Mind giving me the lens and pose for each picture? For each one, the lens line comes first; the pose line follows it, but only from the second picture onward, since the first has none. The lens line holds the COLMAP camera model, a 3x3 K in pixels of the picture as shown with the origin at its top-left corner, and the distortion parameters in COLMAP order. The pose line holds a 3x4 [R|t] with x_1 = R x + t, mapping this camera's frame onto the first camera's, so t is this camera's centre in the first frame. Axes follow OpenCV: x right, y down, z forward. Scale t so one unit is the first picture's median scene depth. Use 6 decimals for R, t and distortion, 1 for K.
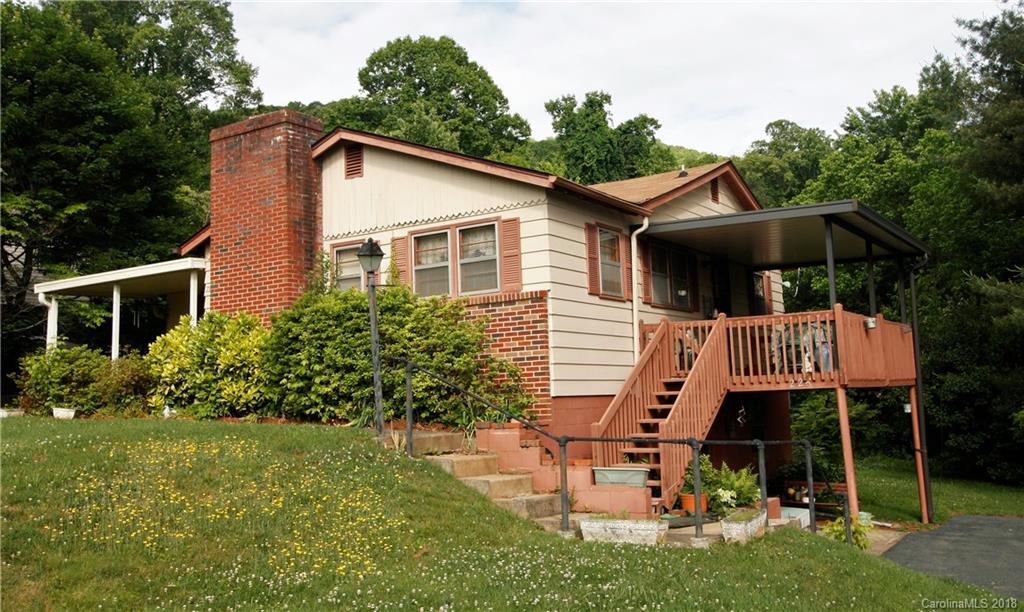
lens RADIAL K [[930.4, 0, 512.0], [0, 930.4, 306.0], [0, 0, 1]] dist [0.010365, 0.005818]
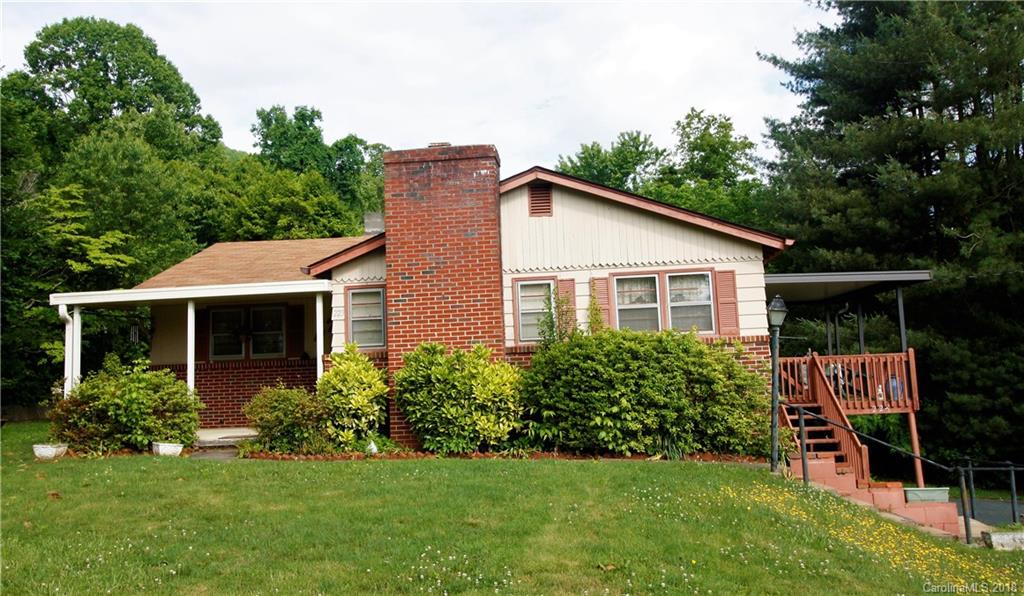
lens RADIAL K [[866.0, 0, 512.0], [0, 866.0, 298.0], [0, 0, 1]] dist [0.006010, 0.012486]
pose [[0.892565, 0.041939, 0.448965, -0.522433], [-0.037051, 0.999120, -0.019670, -0.021159], [-0.449395, 0.000922, 0.893333, 0.119757]]
